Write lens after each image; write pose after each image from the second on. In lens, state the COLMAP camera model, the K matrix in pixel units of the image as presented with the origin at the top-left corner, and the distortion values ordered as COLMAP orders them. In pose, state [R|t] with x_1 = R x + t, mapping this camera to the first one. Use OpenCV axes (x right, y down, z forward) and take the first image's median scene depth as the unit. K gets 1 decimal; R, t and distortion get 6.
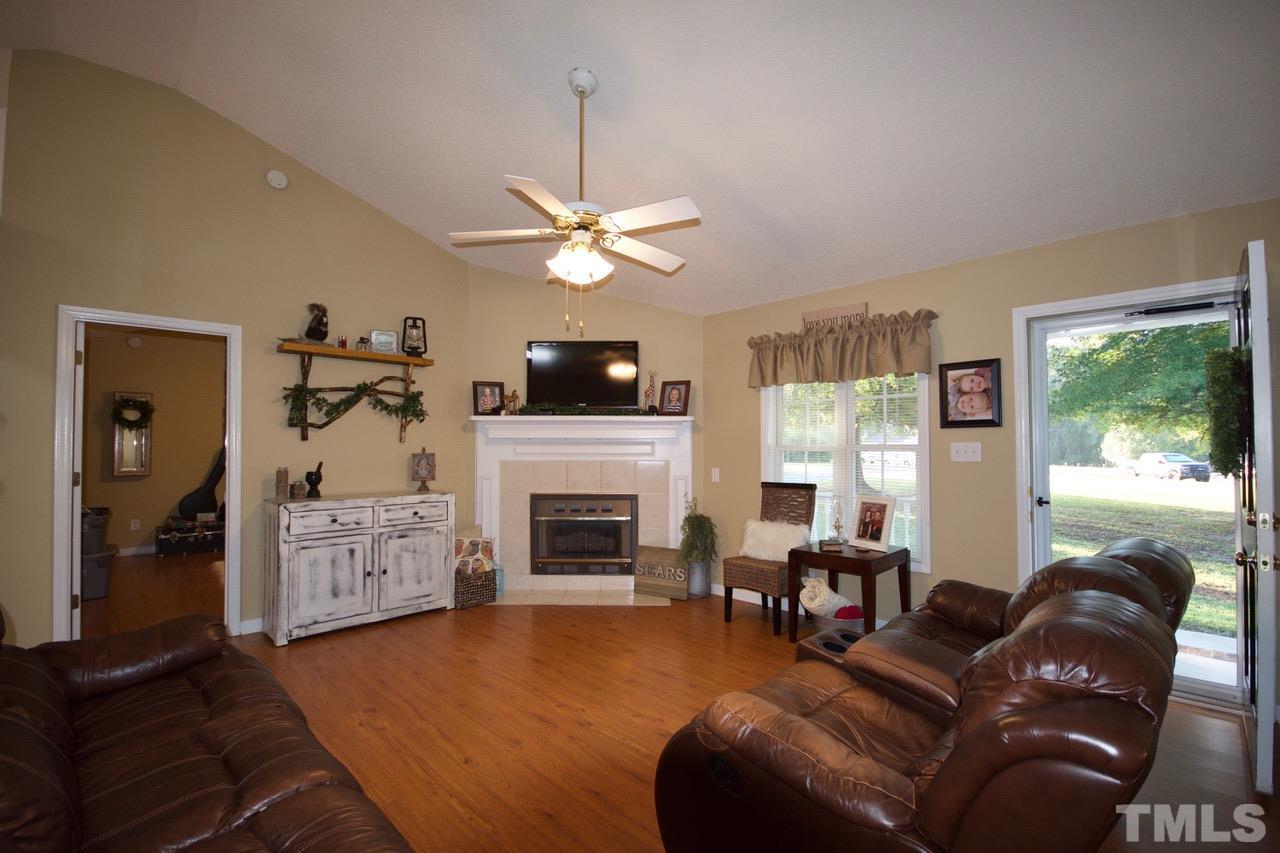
lens RADIAL K [[564.5, 0, 643.2], [0, 564.5, 432.7], [0, 0, 1]] dist [-0.001416, -0.000389]
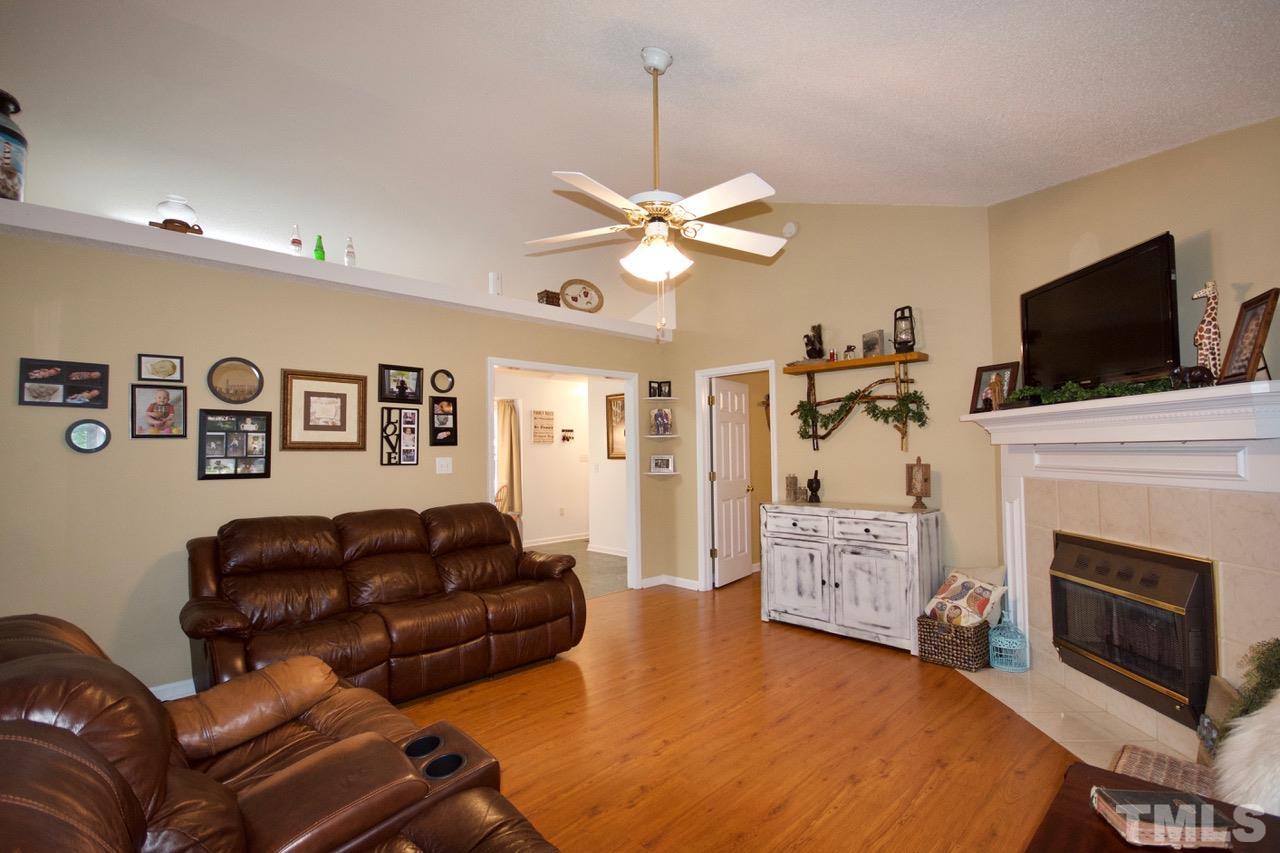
lens RADIAL K [[609.8, 0, 641.0], [0, 609.8, 430.5], [0, 0, 1]] dist [-0.001299, -0.000051]
pose [[-0.027766, -0.033780, -0.999044, 0.598106], [0.035593, 0.998762, -0.034760, 0.004078], [0.998981, -0.036524, -0.026530, 0.681593]]
